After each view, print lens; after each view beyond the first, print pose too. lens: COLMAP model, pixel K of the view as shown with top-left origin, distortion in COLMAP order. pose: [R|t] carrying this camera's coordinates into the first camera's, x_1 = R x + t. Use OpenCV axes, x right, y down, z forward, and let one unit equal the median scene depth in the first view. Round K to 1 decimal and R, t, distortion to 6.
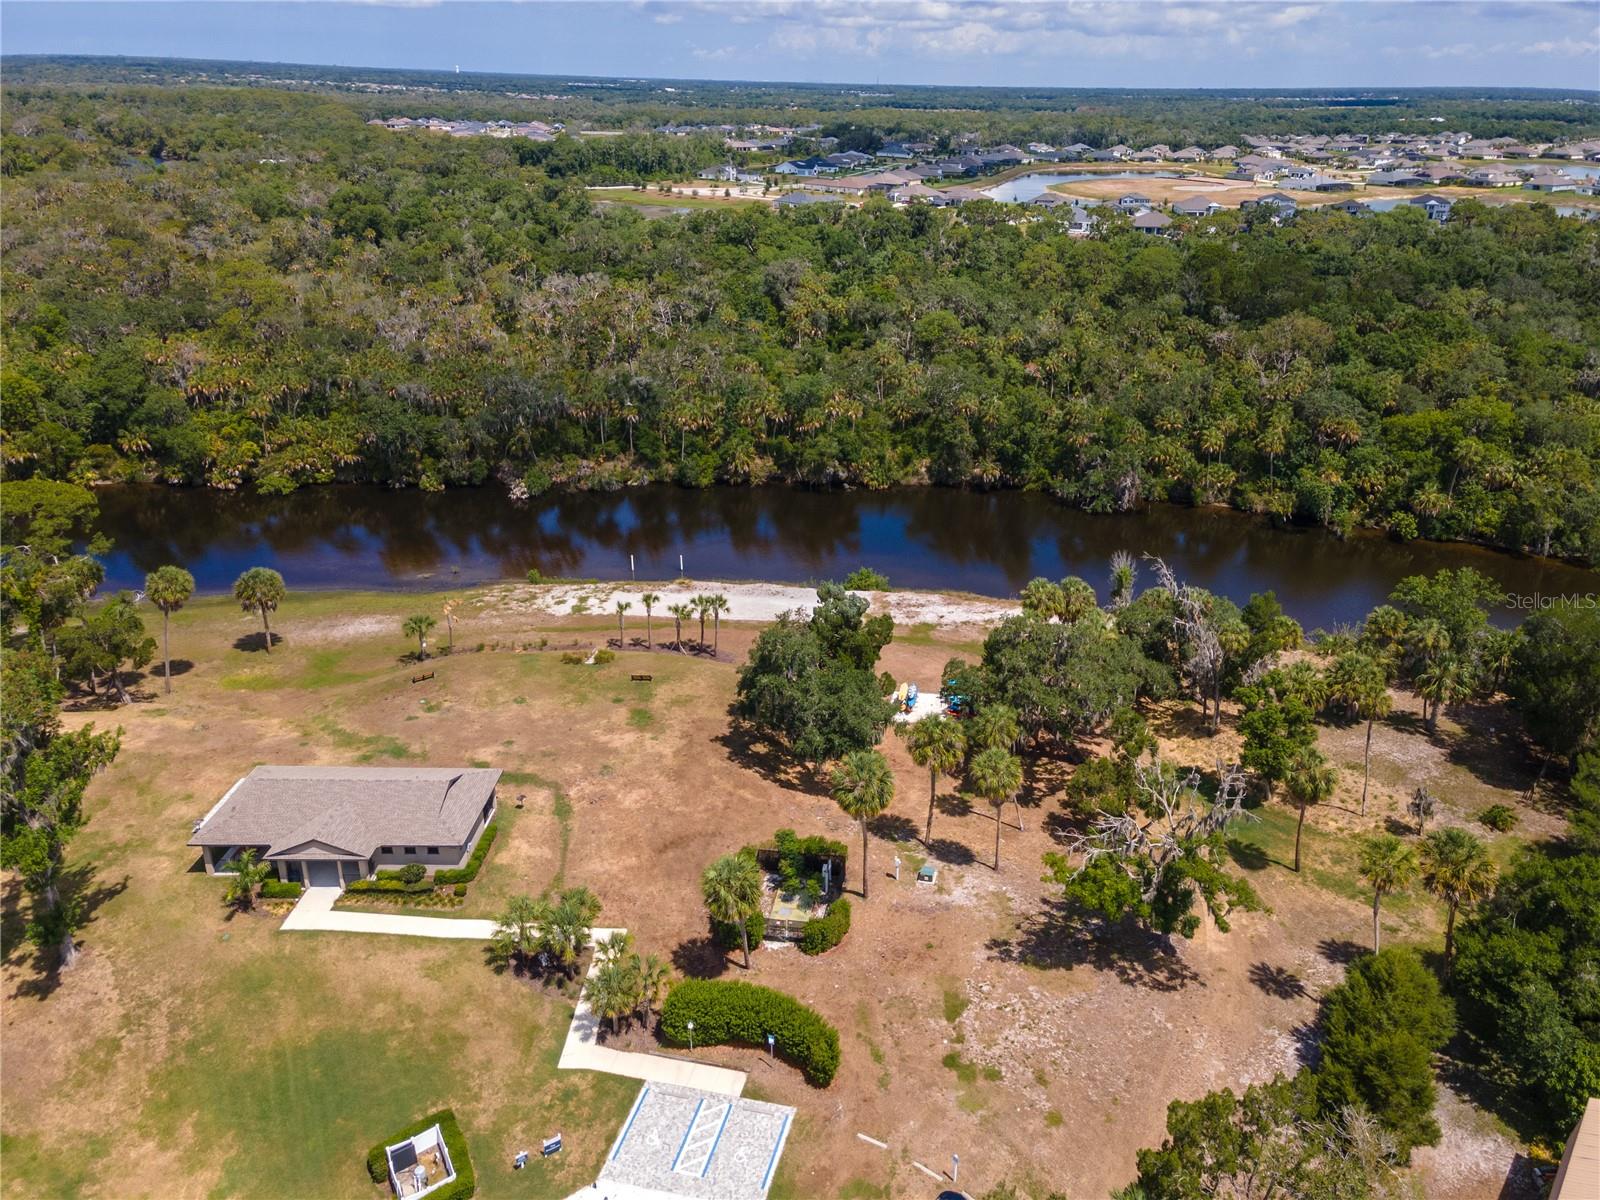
lens RADIAL K [[1109.4, 0, 803.7], [0, 1109.4, 586.2], [0, 0, 1]] dist [0.012877, 0.004500]
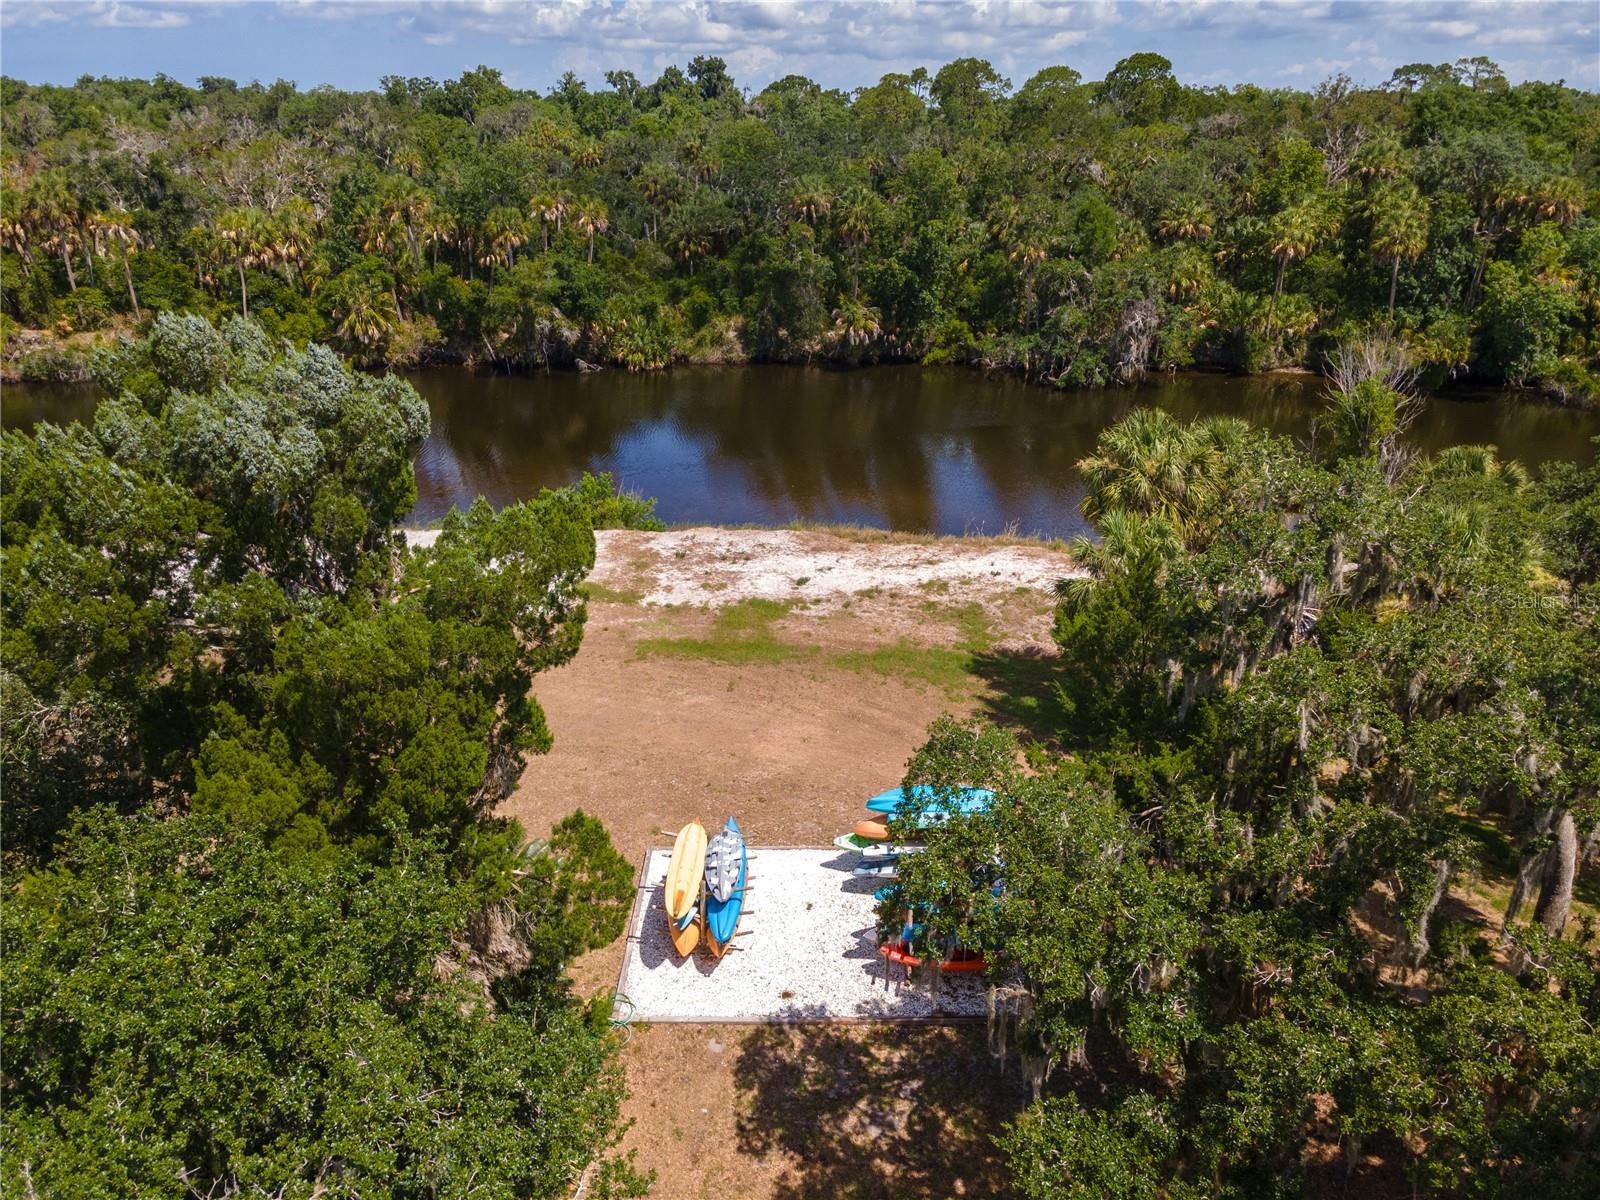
lens RADIAL K [[1109.4, 0, 812.7], [0, 1109.4, 596.7], [0, 0, 1]] dist [0.012877, 0.004500]
pose [[0.983862, -0.048529, 0.172221, 0.050910], [0.051527, 0.998587, -0.012978, 0.028562], [-0.171348, 0.021643, 0.984973, 0.497610]]
